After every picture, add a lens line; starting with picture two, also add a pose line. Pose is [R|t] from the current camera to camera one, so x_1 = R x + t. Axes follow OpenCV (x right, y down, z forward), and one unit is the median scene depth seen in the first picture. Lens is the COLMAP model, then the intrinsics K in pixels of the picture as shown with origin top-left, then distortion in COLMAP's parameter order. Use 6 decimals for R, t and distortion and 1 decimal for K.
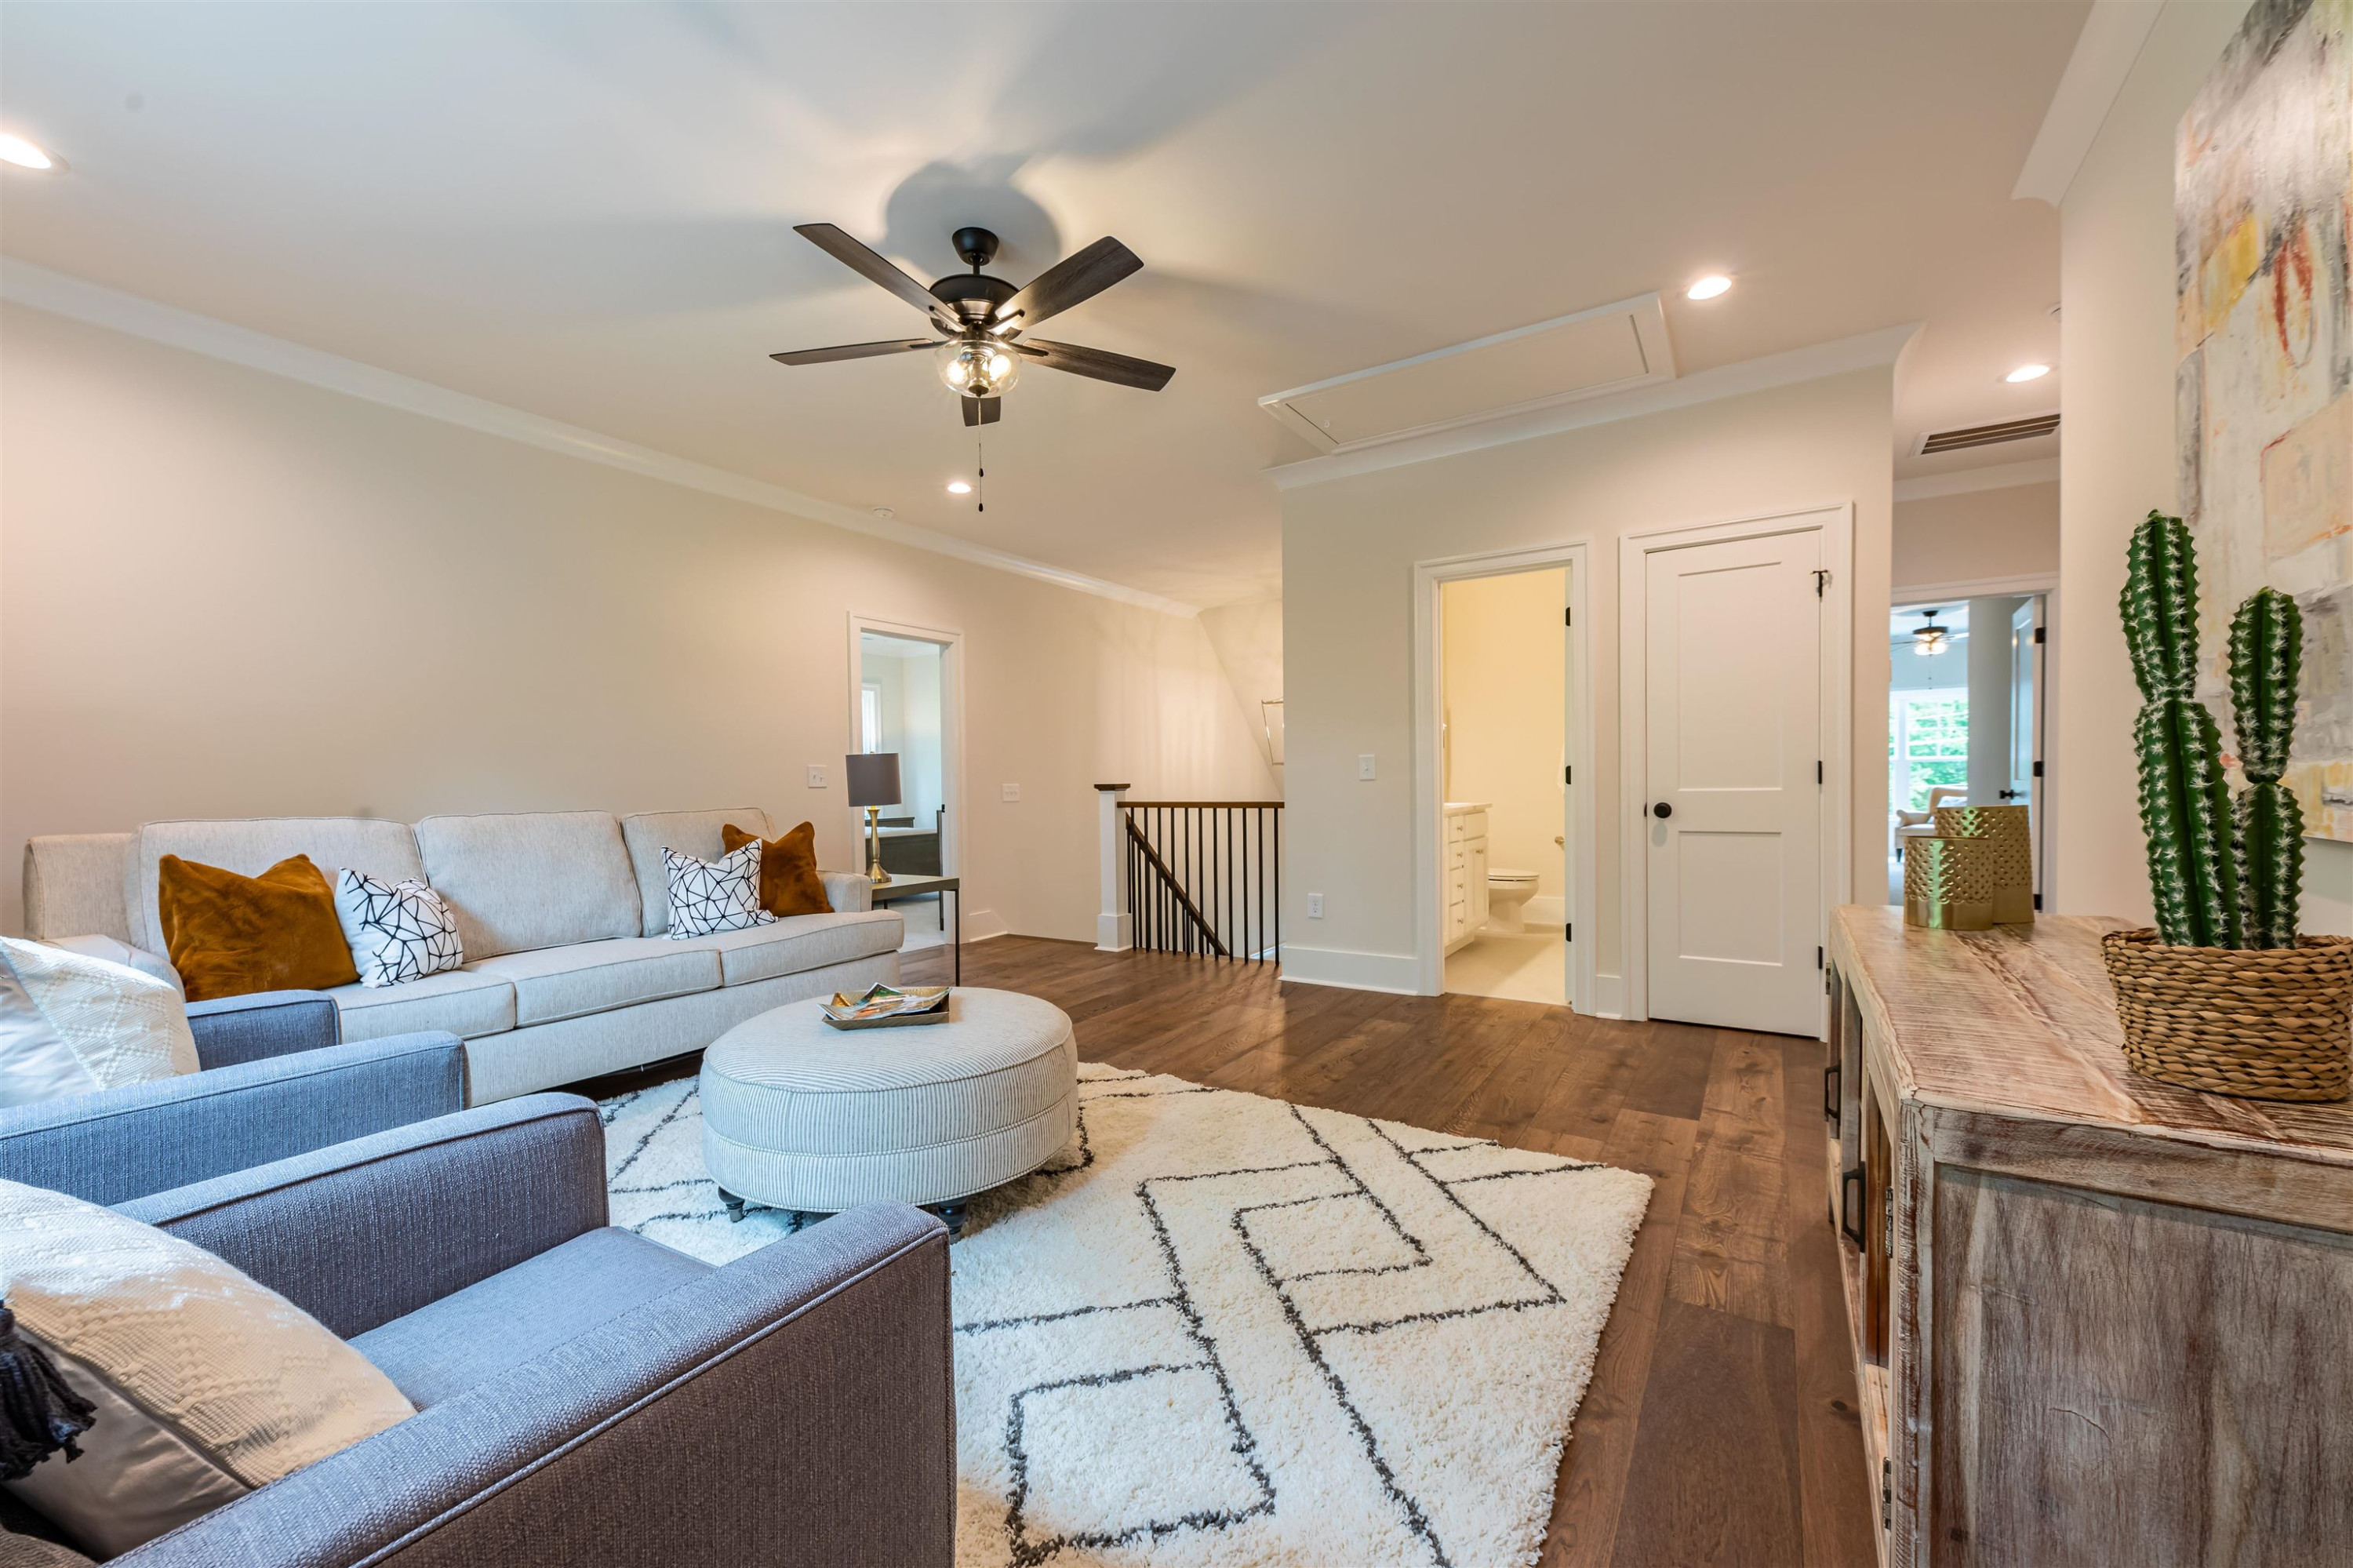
lens RADIAL K [[936.5, 0, 1157.6], [0, 936.5, 801.9], [0, 0, 1]] dist [0.000644, 0.000161]
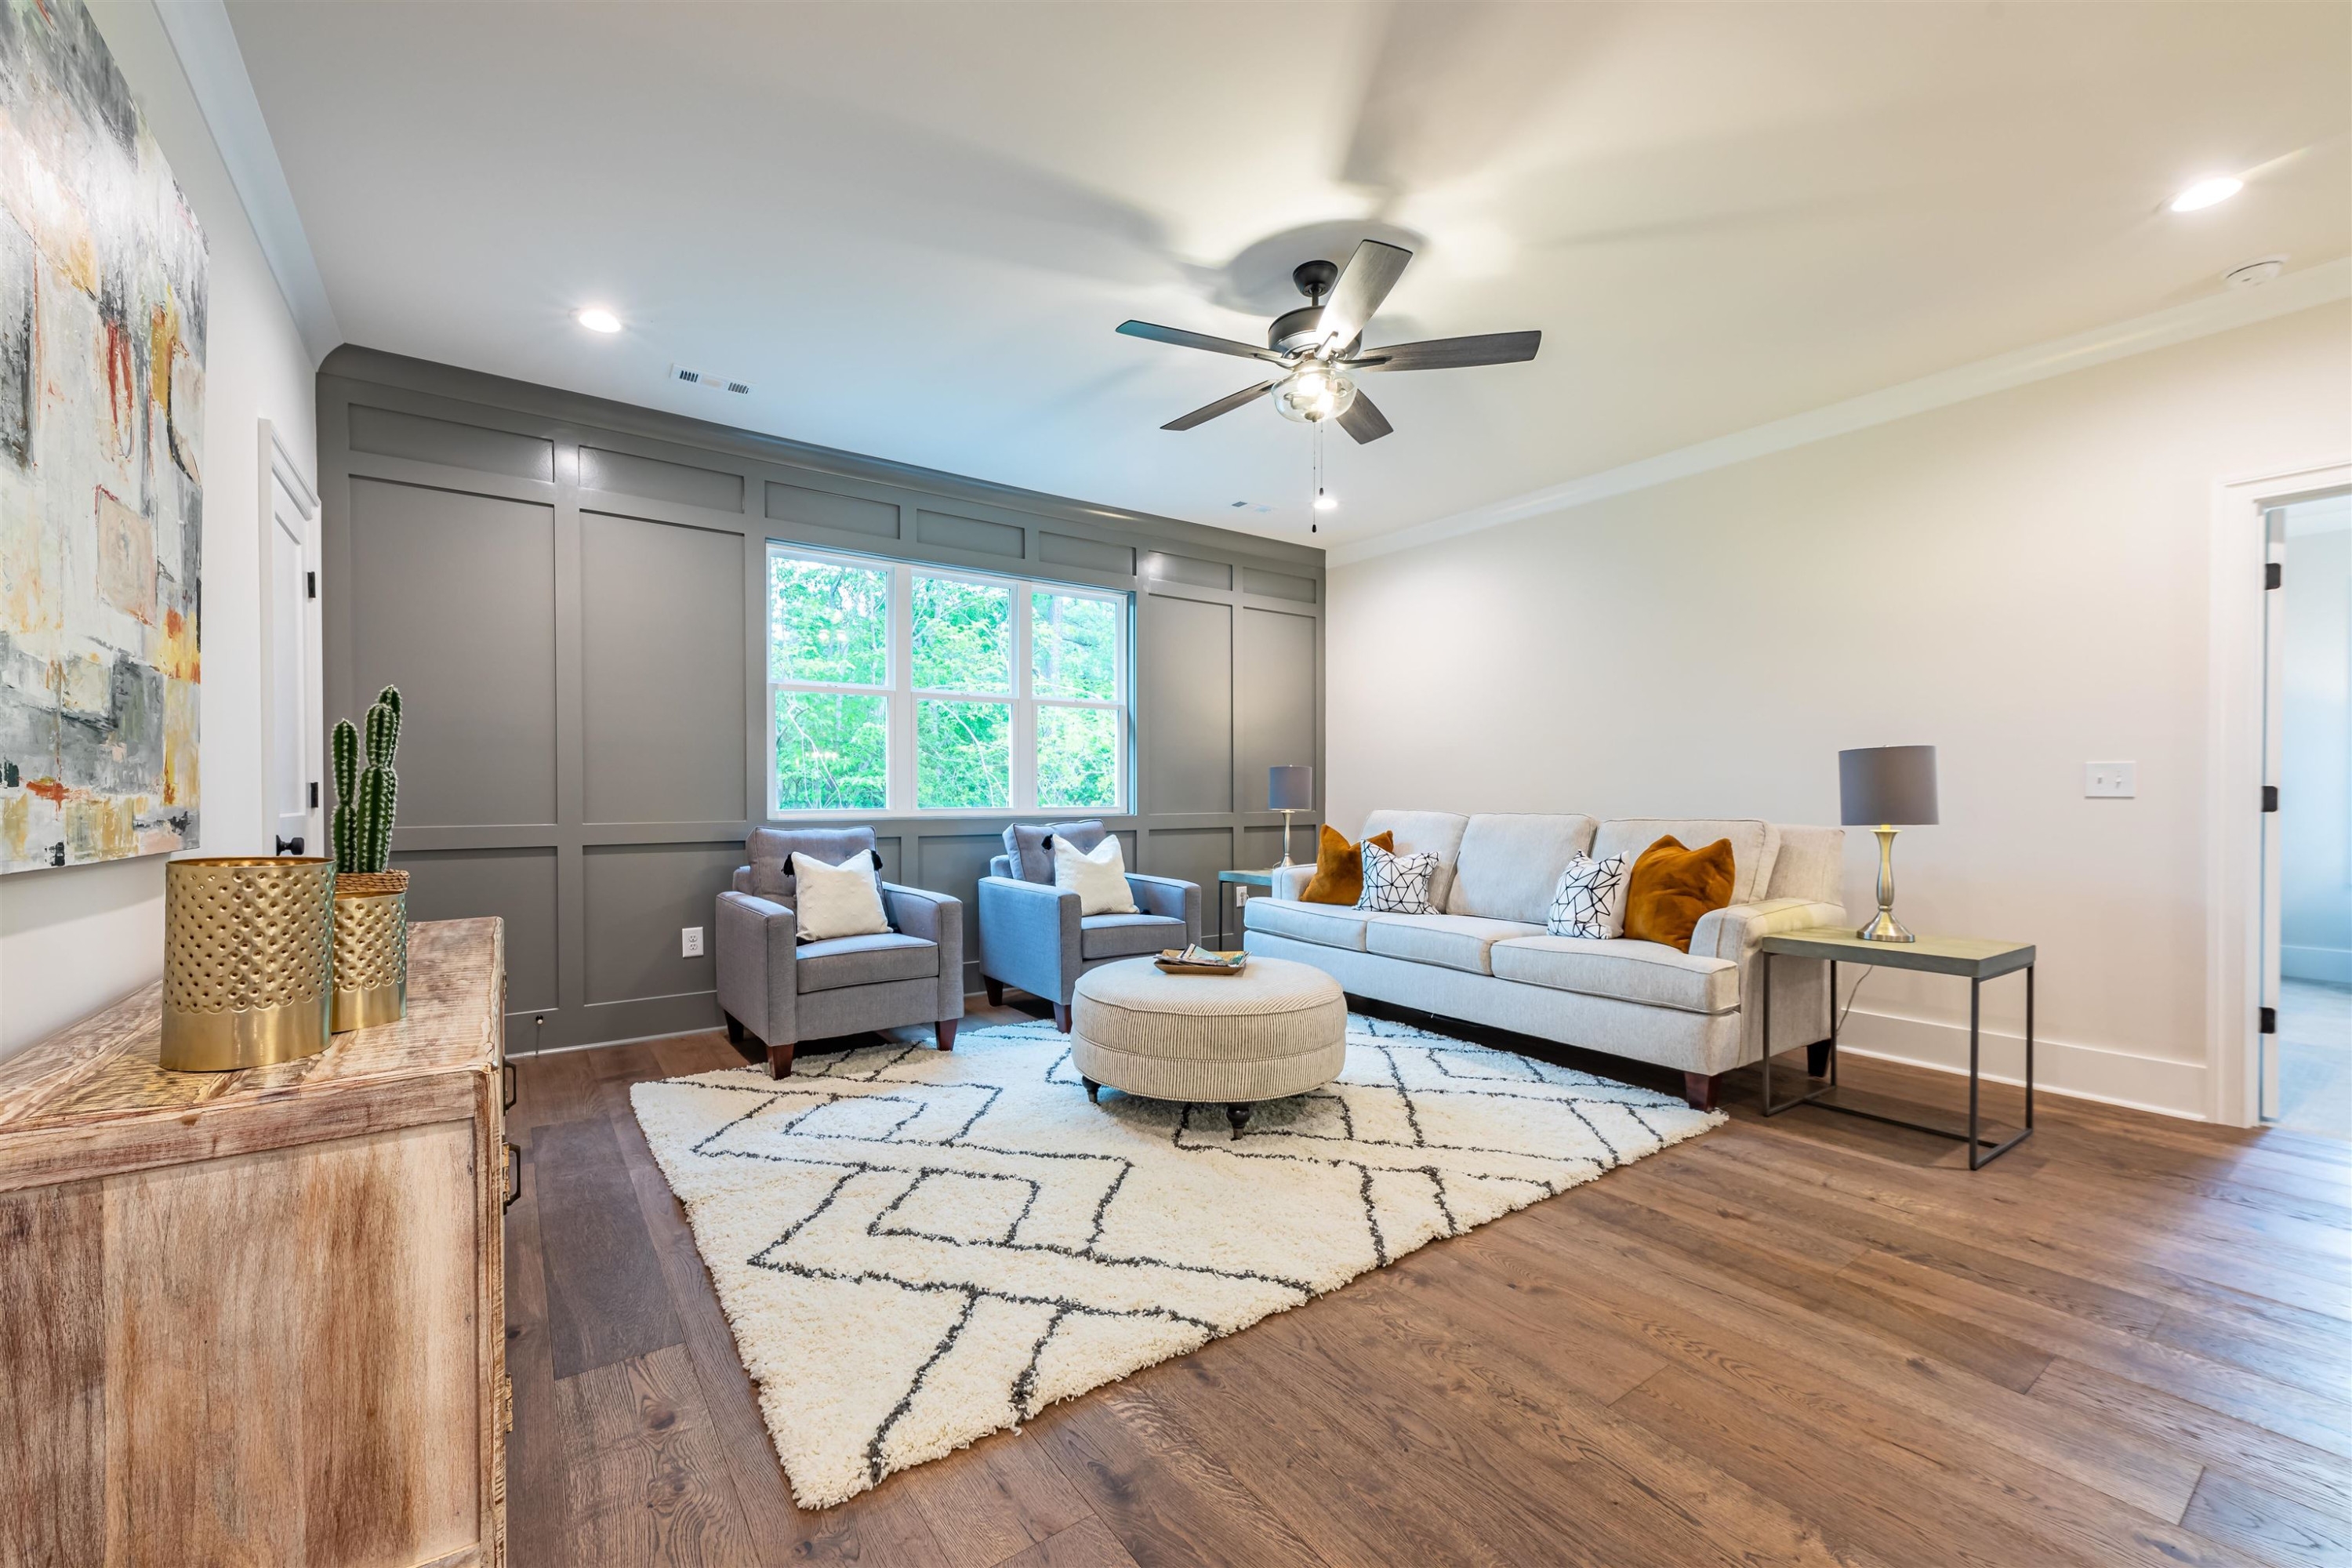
lens RADIAL K [[939.5, 0, 1139.6], [0, 939.5, 804.5], [0, 0, 1]] dist [-0.000408, -0.000068]
pose [[-0.389520, 0.023435, -0.920720, 0.831806], [-0.014974, 0.999383, 0.031772, -0.040104], [0.920896, 0.026163, -0.388929, 1.207605]]
